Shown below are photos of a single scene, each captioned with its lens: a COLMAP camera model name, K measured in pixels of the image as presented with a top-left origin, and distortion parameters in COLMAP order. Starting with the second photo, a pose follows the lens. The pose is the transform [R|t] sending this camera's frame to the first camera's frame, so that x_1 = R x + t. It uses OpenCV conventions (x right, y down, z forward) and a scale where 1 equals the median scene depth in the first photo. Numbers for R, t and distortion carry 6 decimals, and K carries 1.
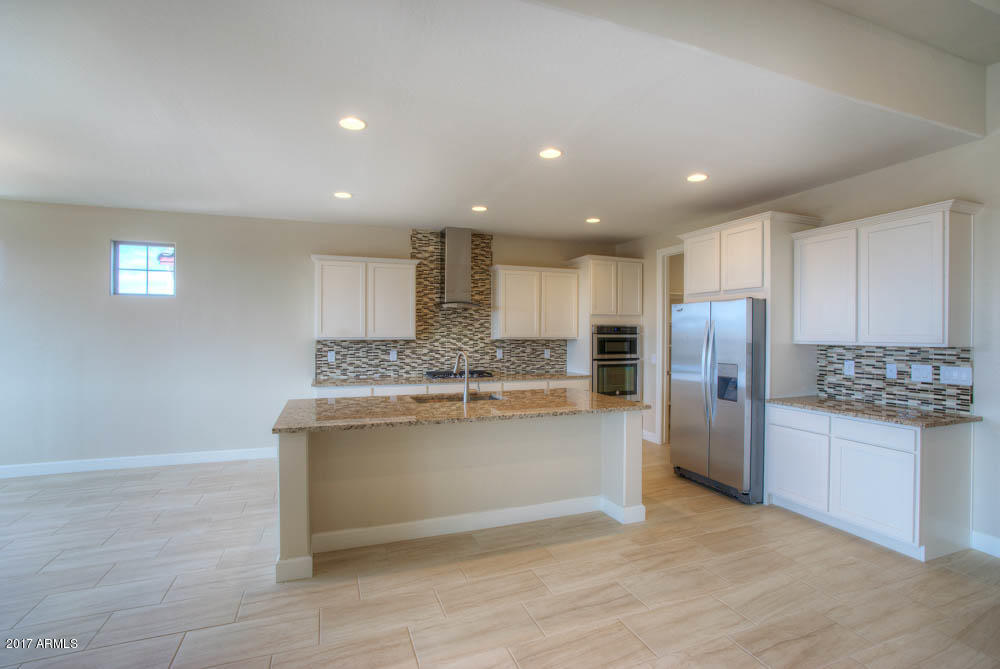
lens RADIAL K [[472.1, 0, 491.7], [0, 472.1, 335.3], [0, 0, 1]] dist [-0.026718, 0.000805]
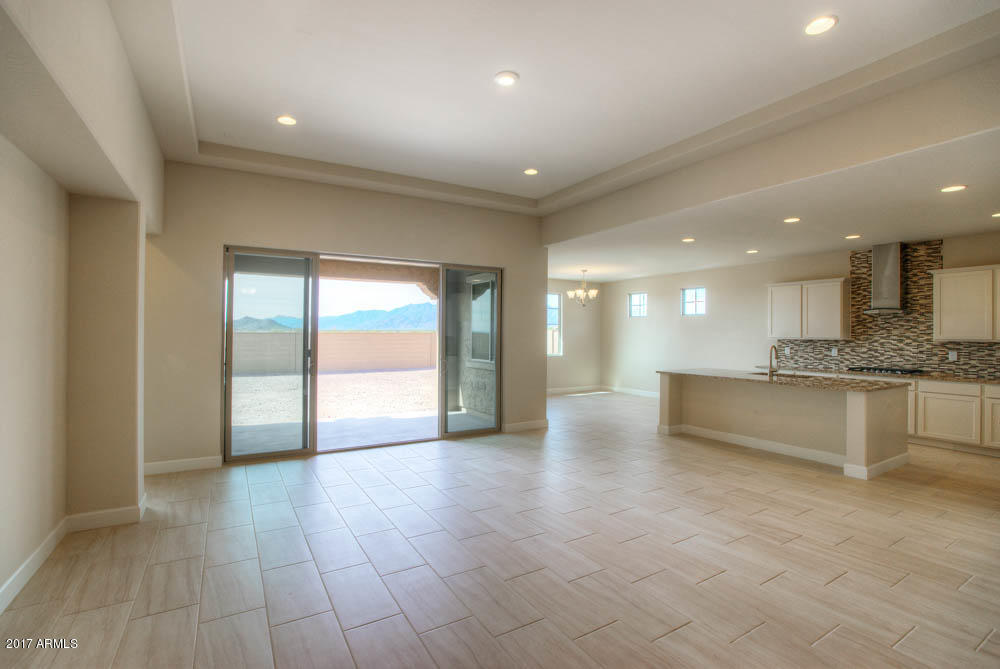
lens RADIAL K [[472.1, 0, 498.0], [0, 472.1, 330.7], [0, 0, 1]] dist [-0.026718, 0.000805]
pose [[0.193707, -0.007118, -0.981034, 0.872401], [-0.011128, 0.999893, -0.009452, 0.006460], [0.980996, 0.012748, 0.193607, -0.152379]]
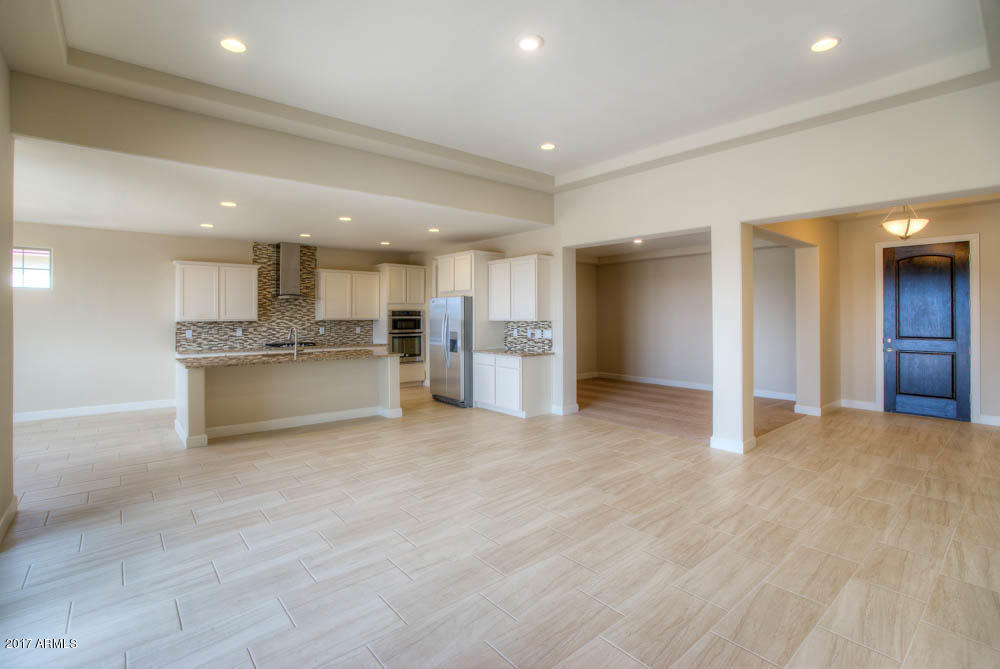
lens RADIAL K [[472.1, 0, 520.9], [0, 472.1, 312.6], [0, 0, 1]] dist [-0.026718, 0.000805]
pose [[0.925412, -0.004184, 0.378939, 0.038696], [0.008067, 0.999930, -0.008661, 0.002854], [-0.378876, 0.011072, 0.925381, -0.600172]]
